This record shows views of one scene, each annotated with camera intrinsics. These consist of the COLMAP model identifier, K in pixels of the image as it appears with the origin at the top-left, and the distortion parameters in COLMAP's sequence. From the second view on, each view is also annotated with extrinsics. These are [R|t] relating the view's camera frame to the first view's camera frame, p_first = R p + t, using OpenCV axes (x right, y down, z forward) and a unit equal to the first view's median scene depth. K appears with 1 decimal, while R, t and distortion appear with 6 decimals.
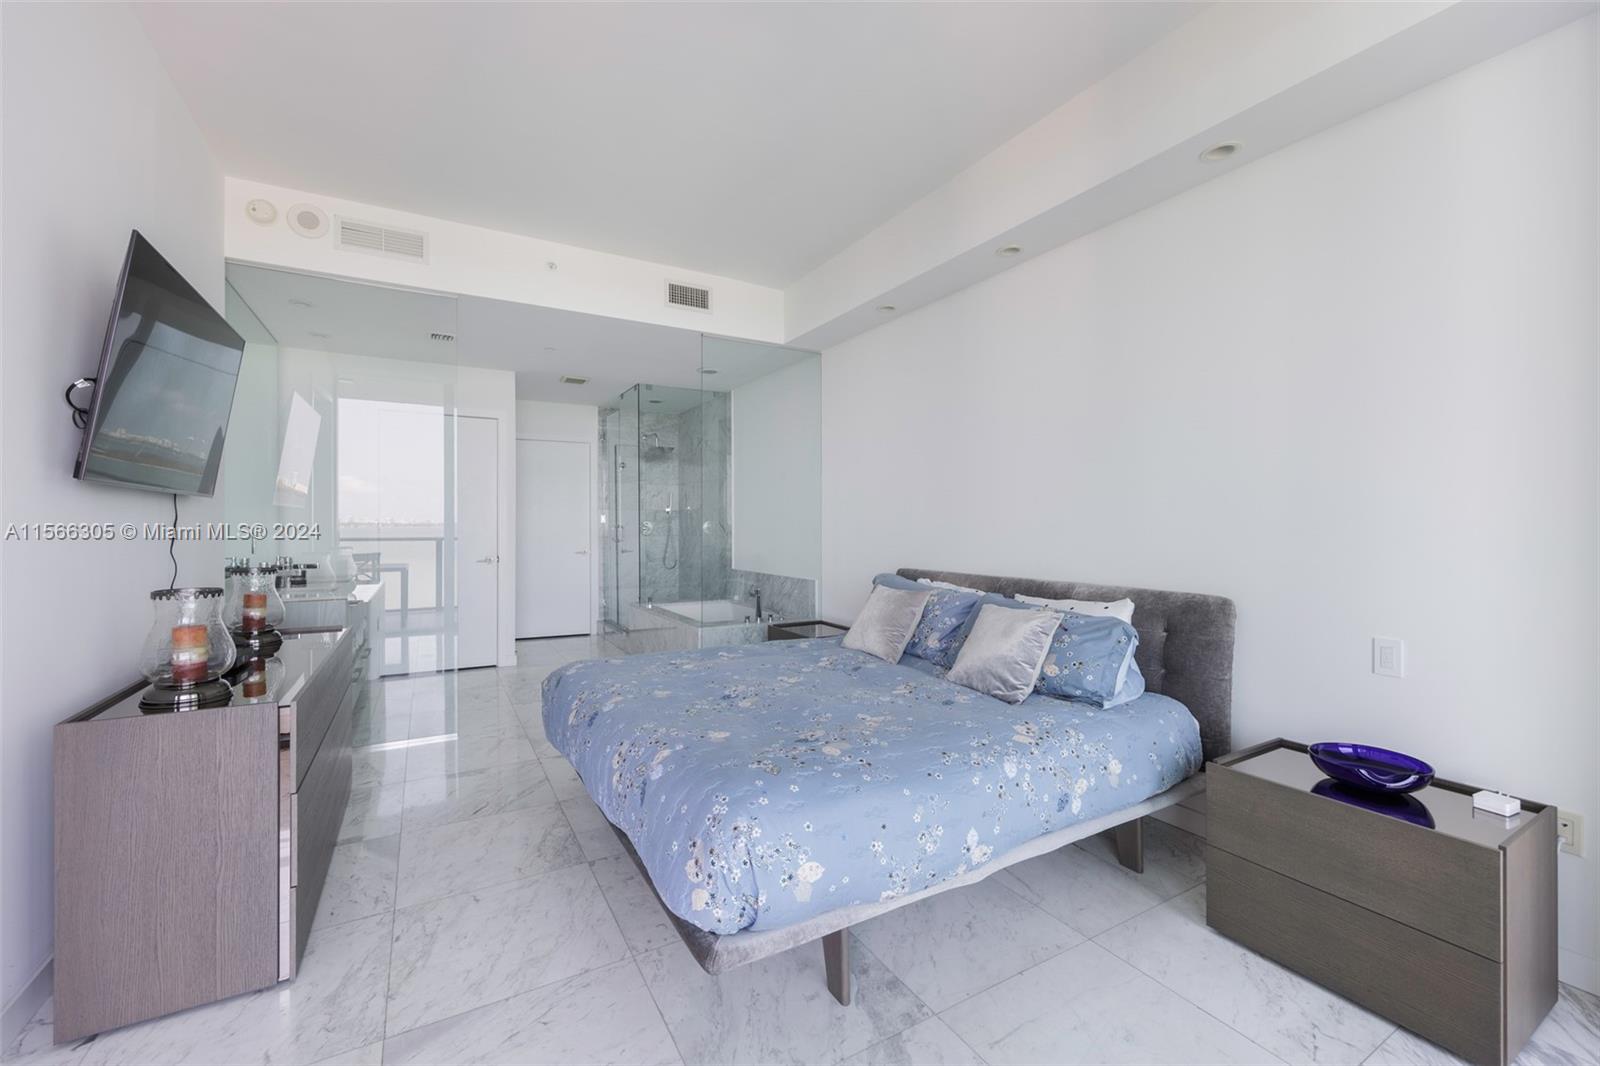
lens RADIAL K [[656.8, 0, 803.2], [0, 656.8, 529.7], [0, 0, 1]] dist [0.000544, 0.000193]
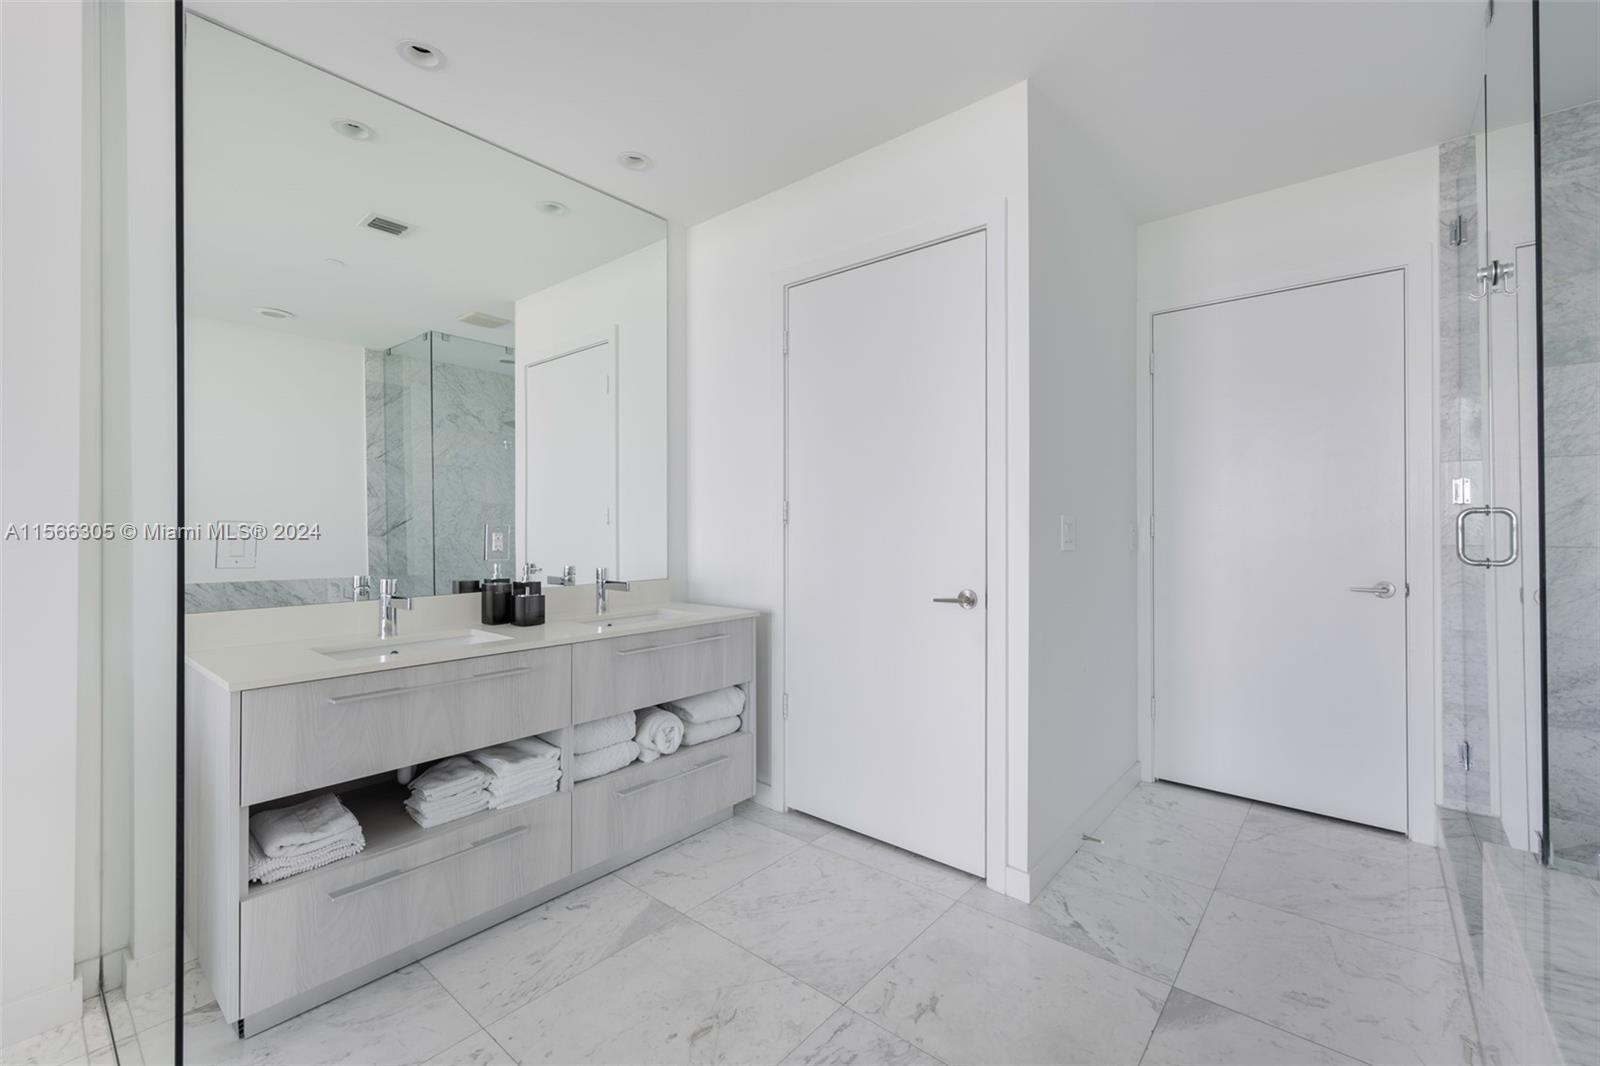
lens RADIAL K [[672.1, 0, 800.5], [0, 672.1, 523.1], [0, 0, 1]] dist [0.003079, -0.000184]
pose [[0.335468, -0.003021, -0.942047, -0.115761], [-0.006775, 0.999961, -0.005619, 0.003930], [0.942027, 0.008267, 0.335434, 0.652313]]
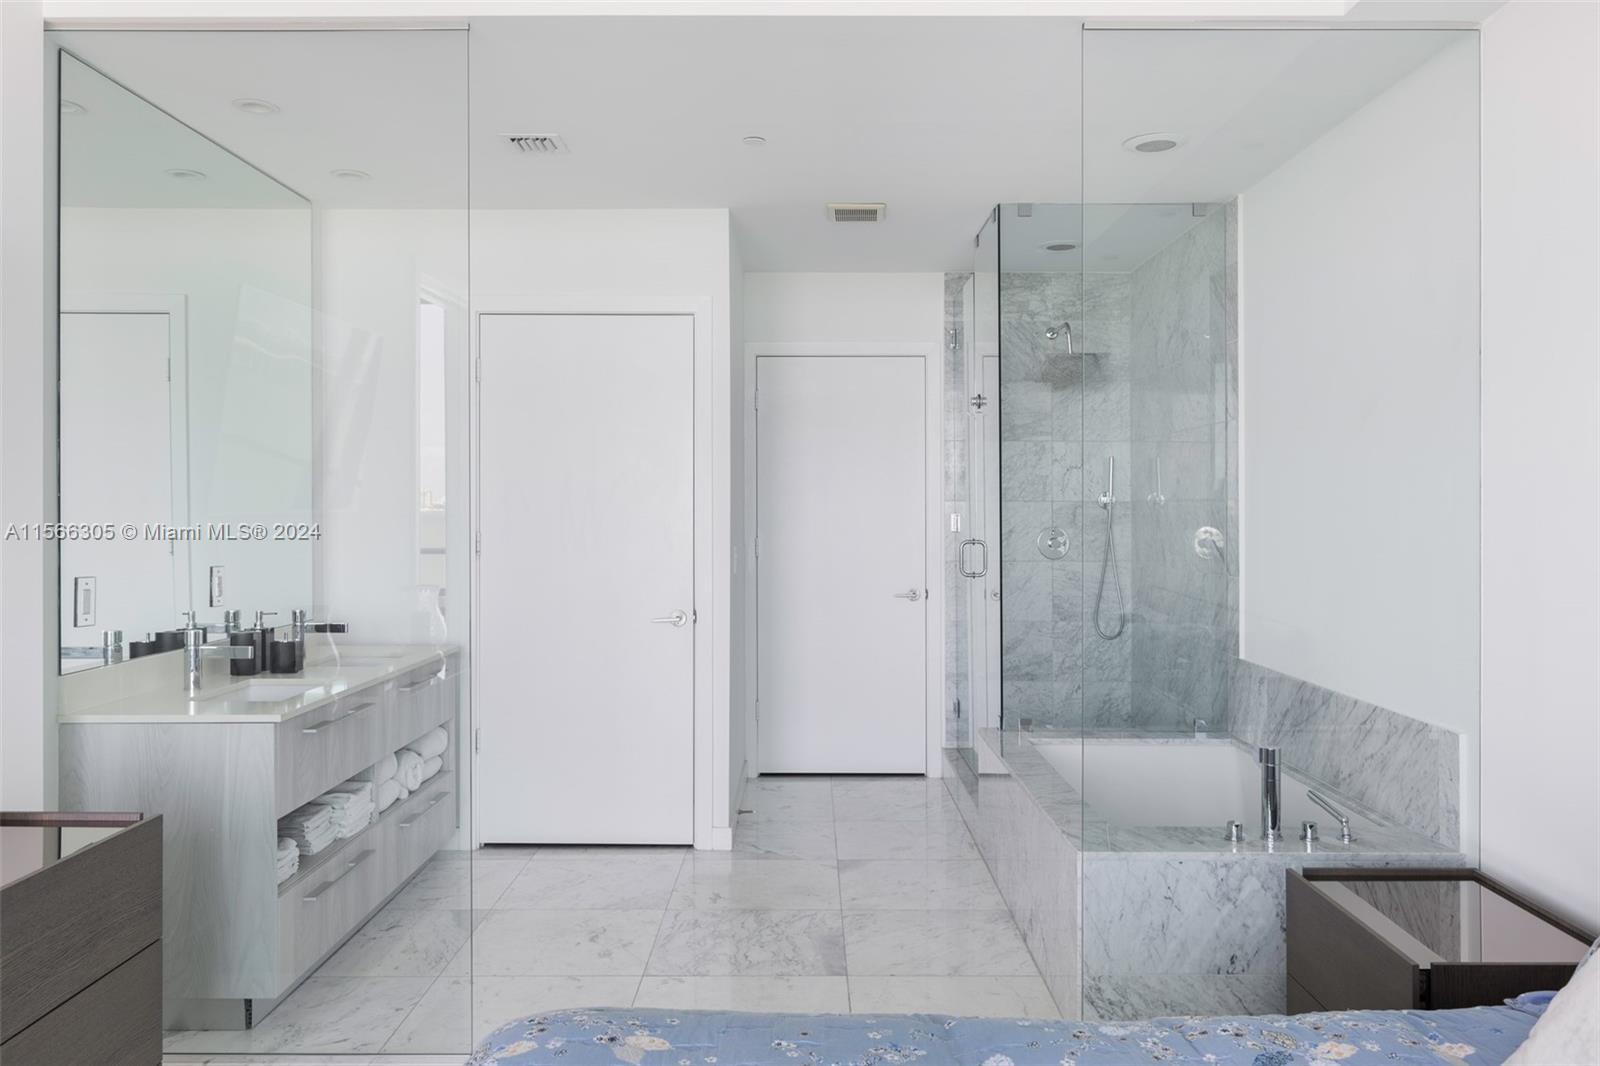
lens RADIAL K [[1239.7, 0, 797.0], [0, 1239.7, 509.6], [0, 0, 1]] dist [-0.001607, -0.003333]
pose [[0.861384, 0.000632, -0.507953, 0.036108], [-0.003625, 0.999981, -0.004903, -0.022398], [0.507941, 0.006064, 0.861371, 0.237853]]
